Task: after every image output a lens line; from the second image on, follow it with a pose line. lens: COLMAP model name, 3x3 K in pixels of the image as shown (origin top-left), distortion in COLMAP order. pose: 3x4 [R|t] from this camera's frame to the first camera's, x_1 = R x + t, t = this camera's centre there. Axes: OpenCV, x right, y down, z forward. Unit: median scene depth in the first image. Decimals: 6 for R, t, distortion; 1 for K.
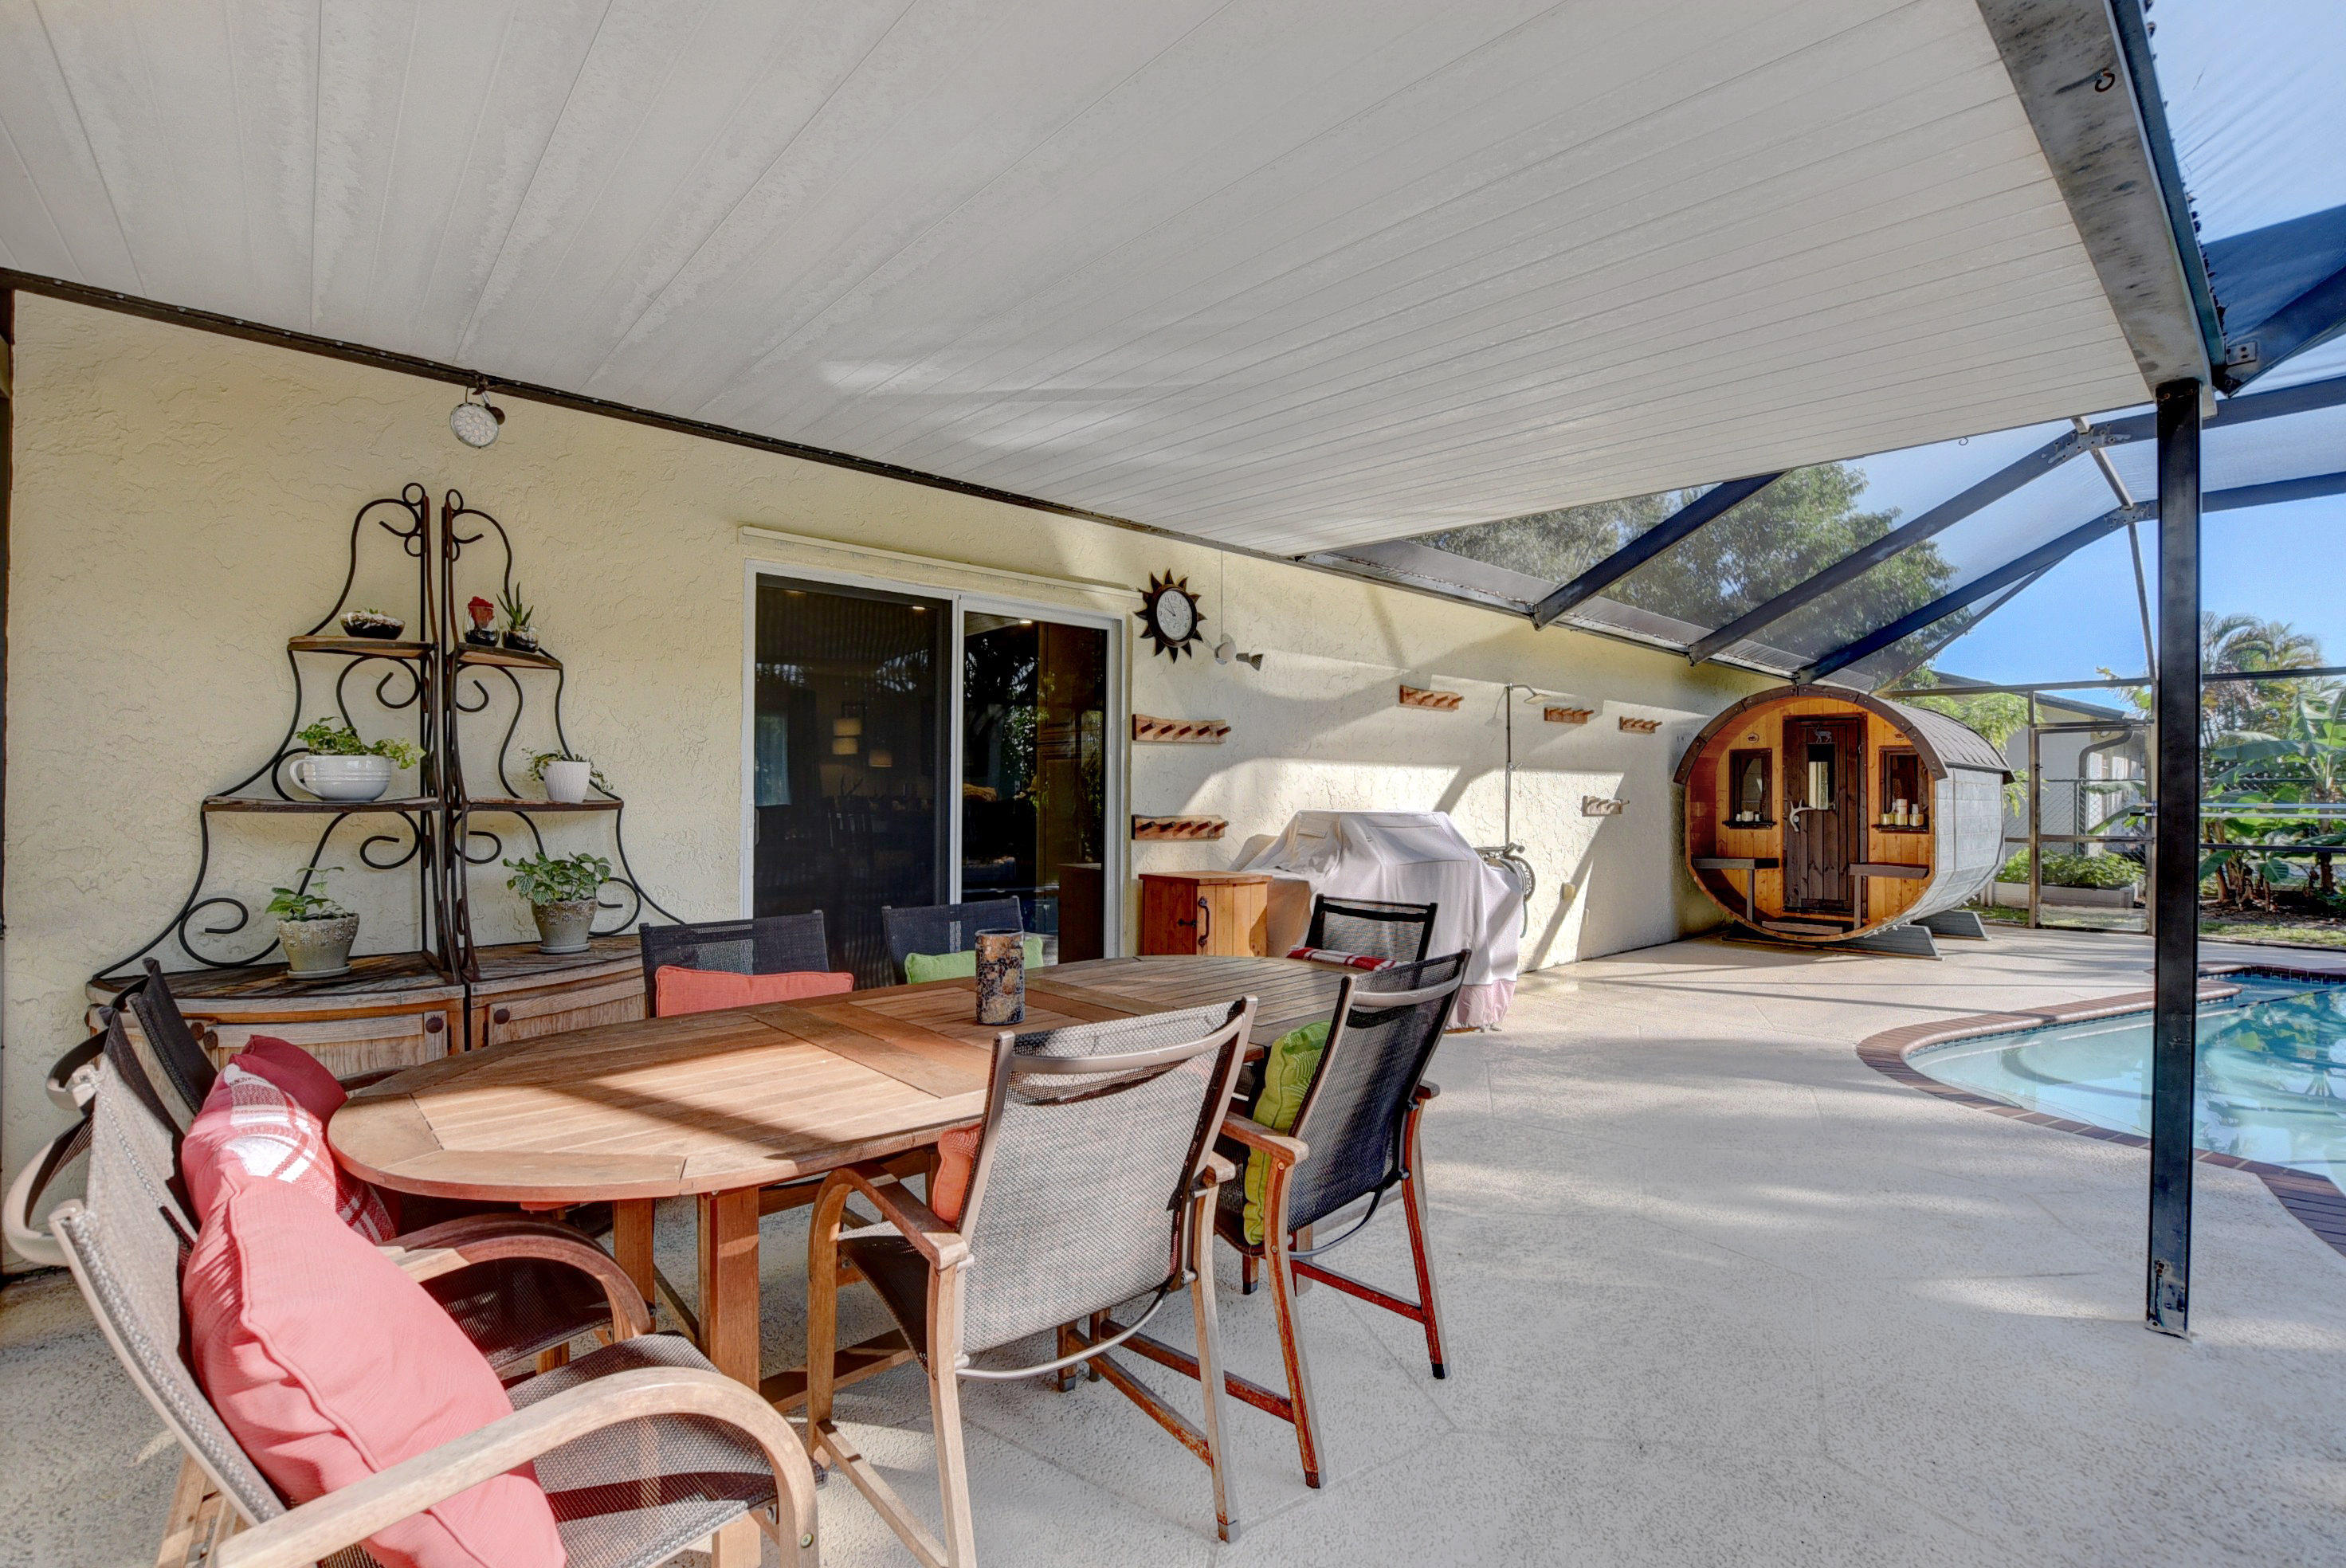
lens RADIAL K [[1029.8, 0, 1179.4], [0, 1029.8, 796.0], [0, 0, 1]] dist [-0.031609, 0.003598]
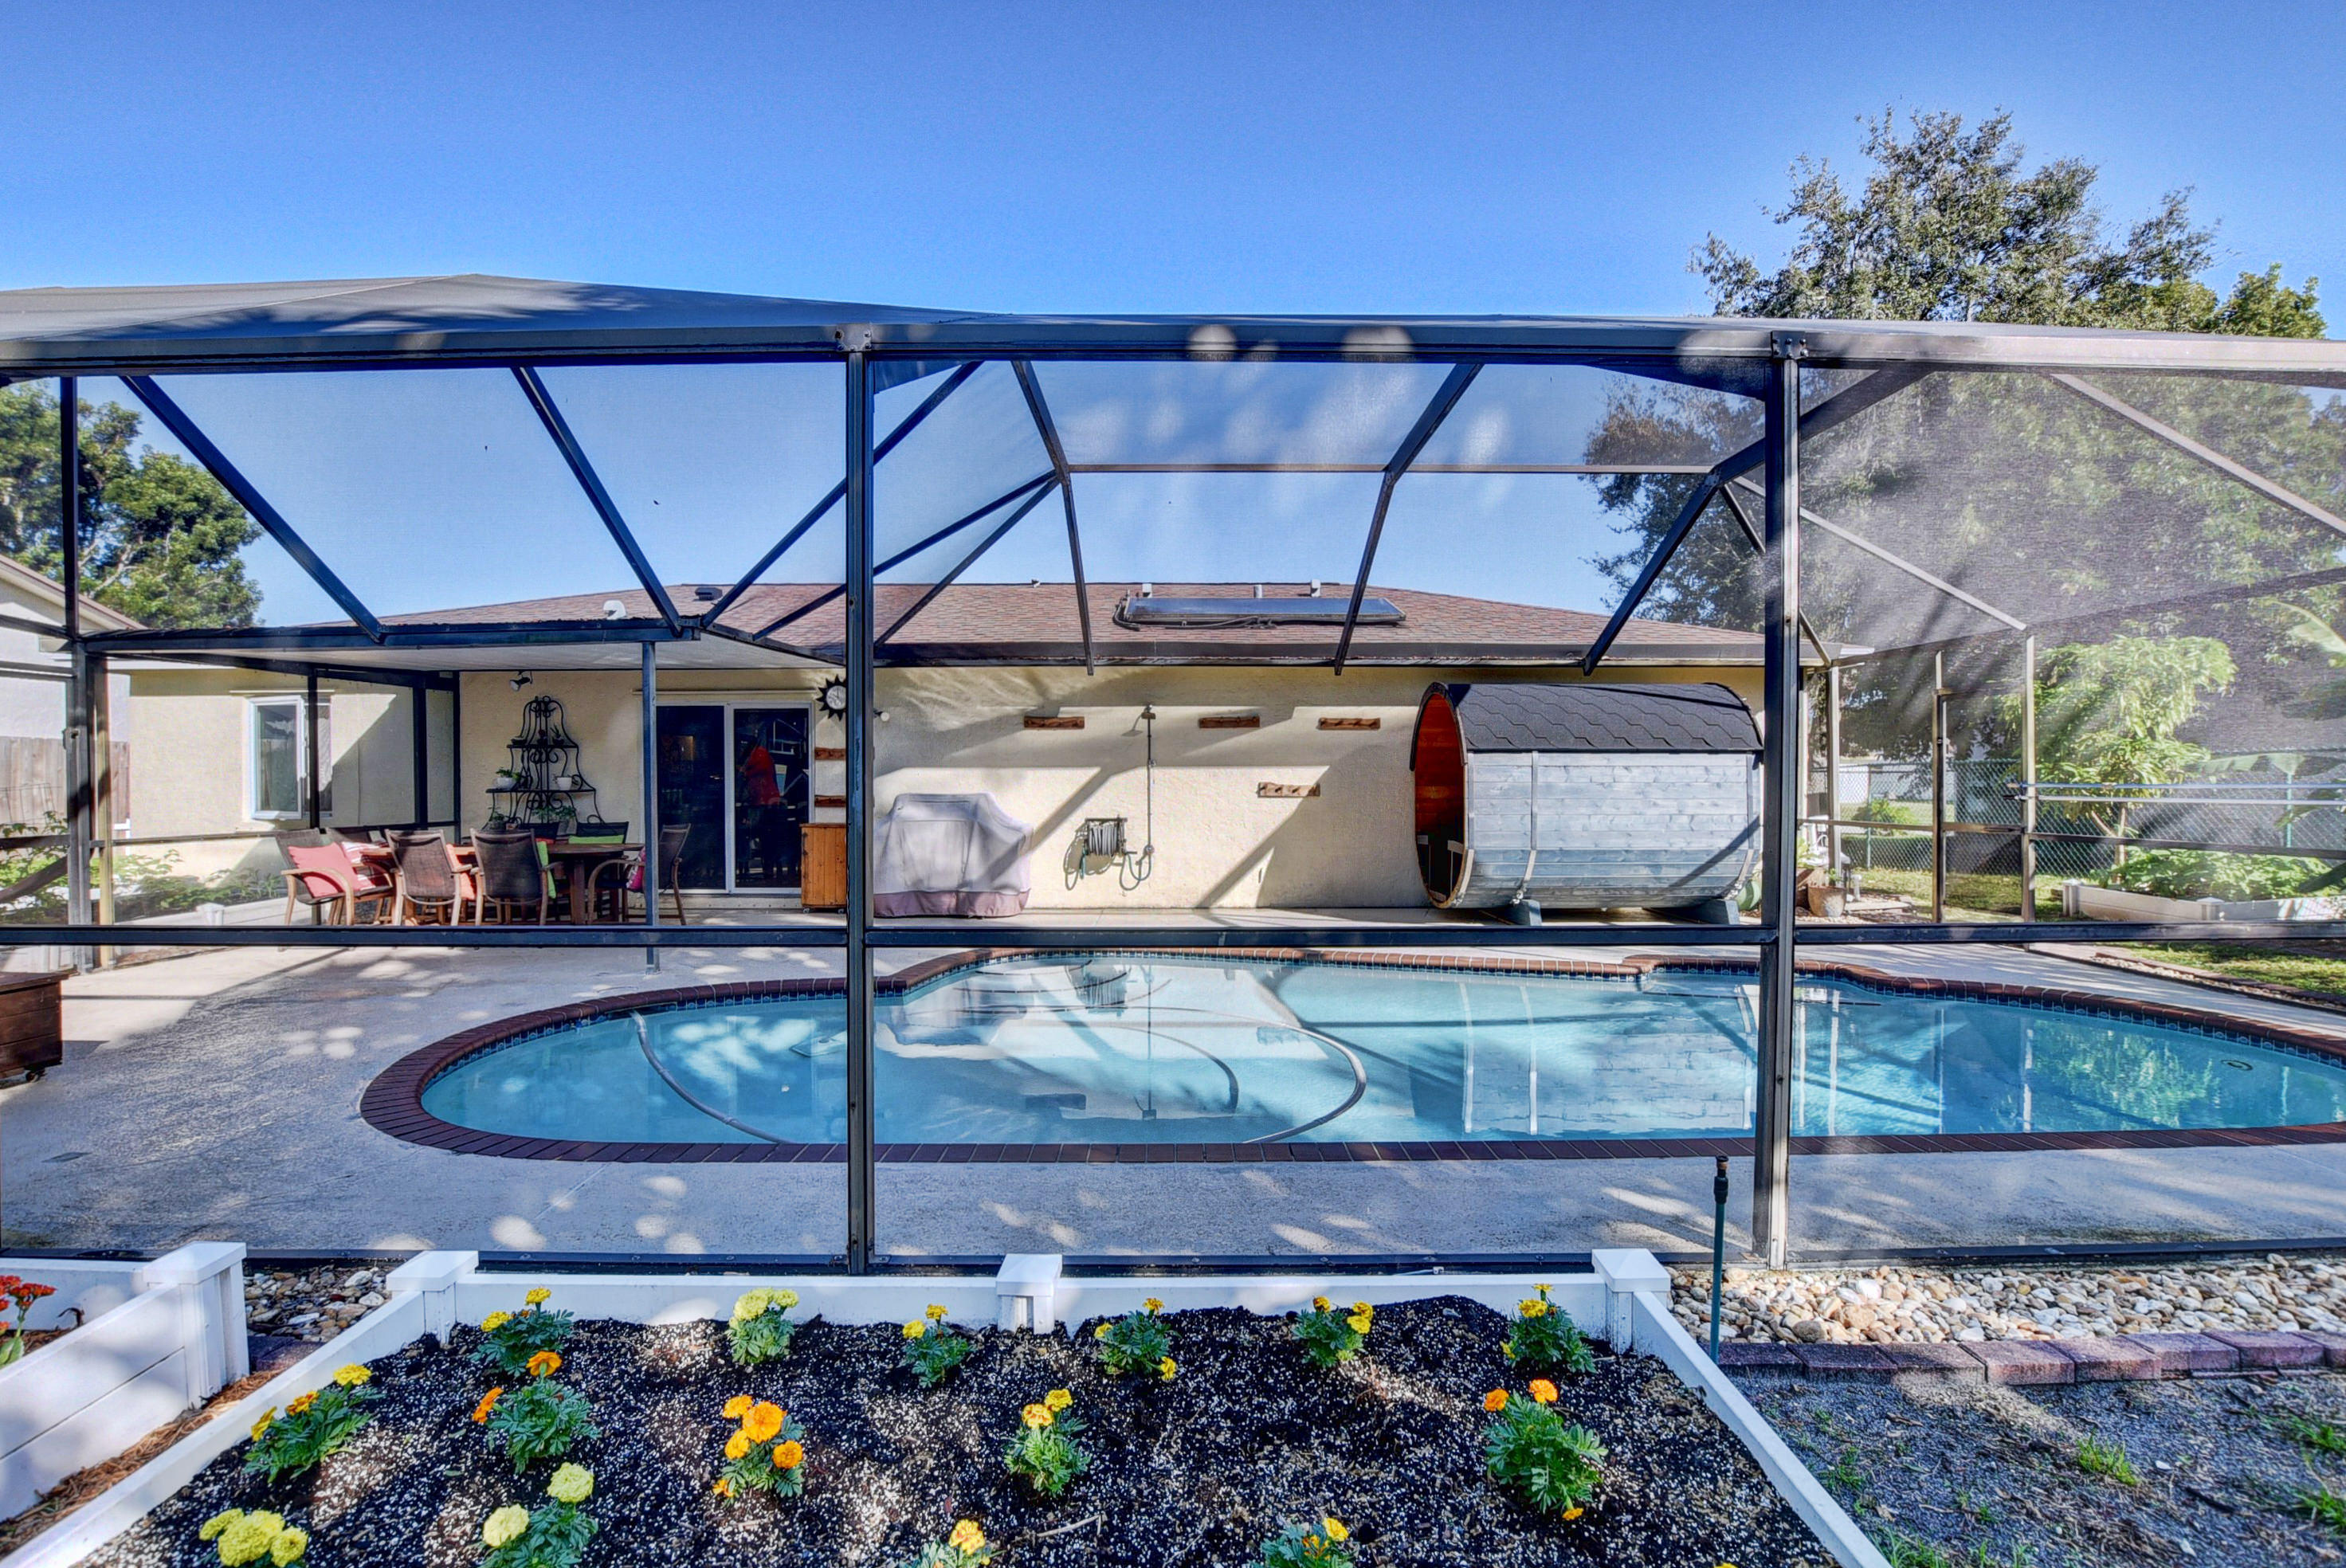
lens RADIAL K [[1029.8, 0, 1183.7], [0, 1029.8, 795.7], [0, 0, 1]] dist [-0.031609, 0.003598]
pose [[0.756516, -0.001223, -0.653974, 1.237504], [0.008036, 0.999940, 0.007426, 0.006289], [0.653925, -0.010873, 0.756481, -0.064641]]
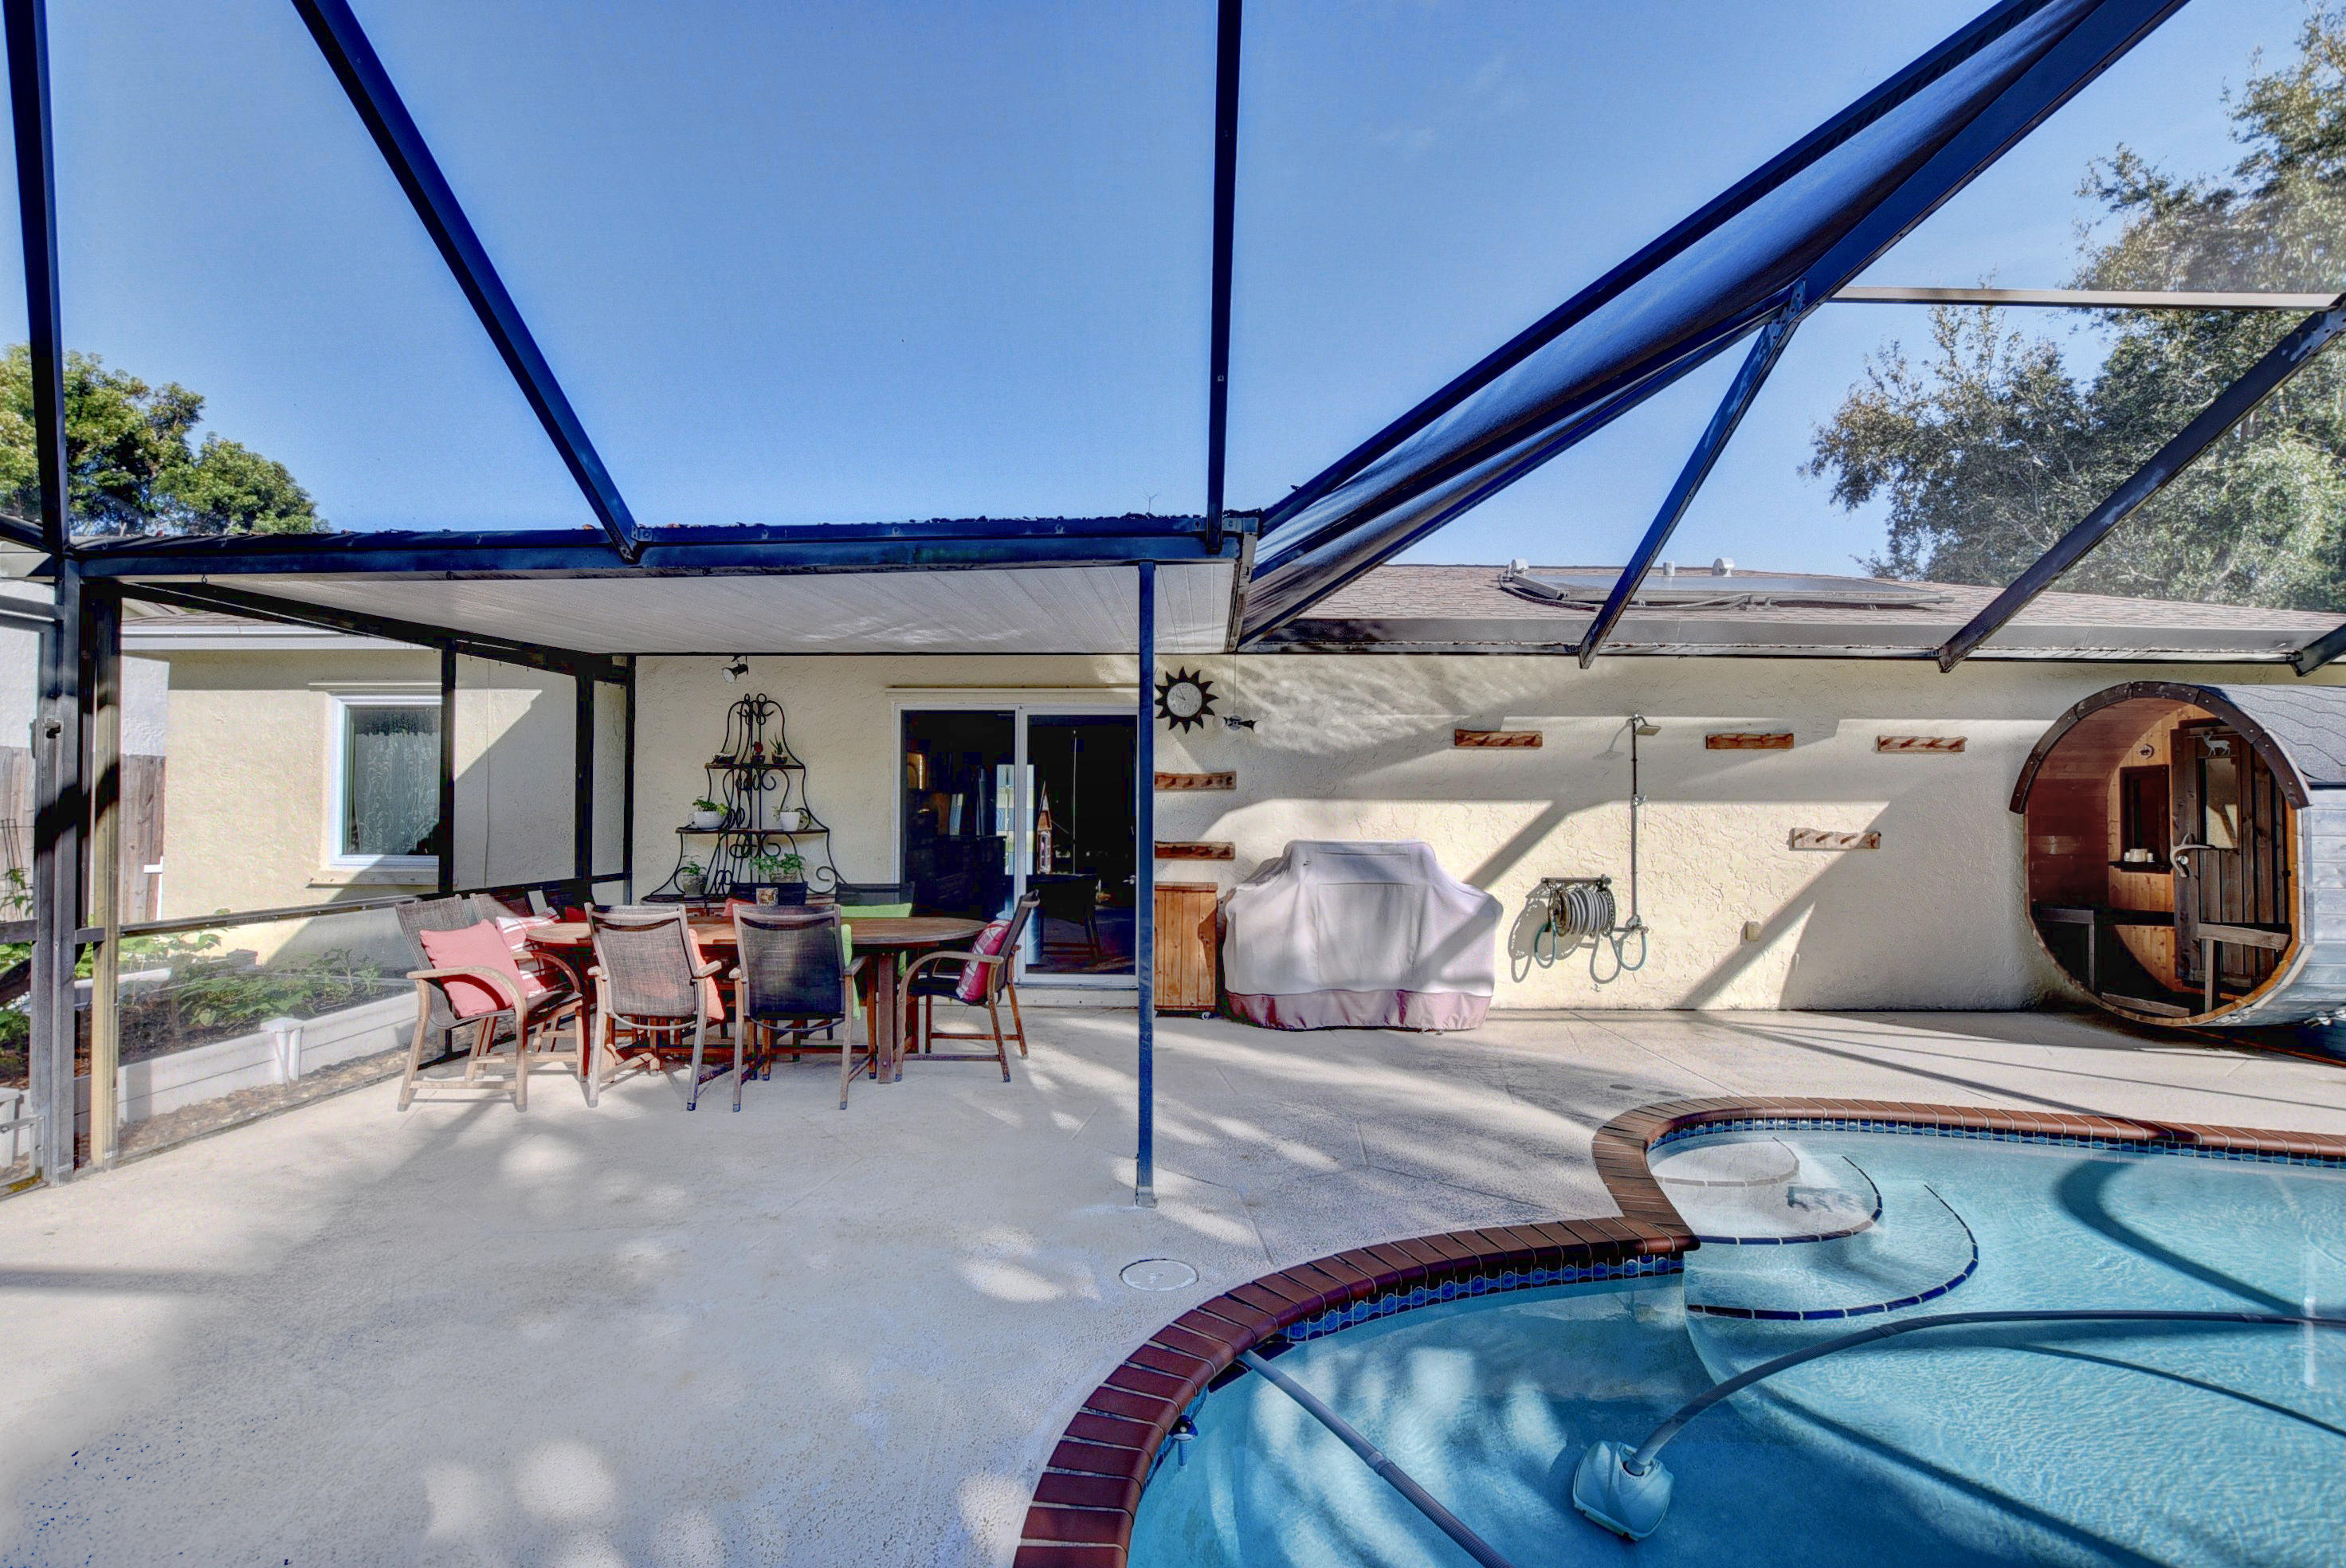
lens RADIAL K [[1029.8, 0, 1185.7], [0, 1029.8, 796.8], [0, 0, 1]] dist [-0.031609, 0.003598]
pose [[0.740933, -0.013468, -0.671444, 0.629232], [-0.000861, 0.999779, -0.021004, -0.008680], [0.671579, 0.016141, 0.740757, -0.027704]]
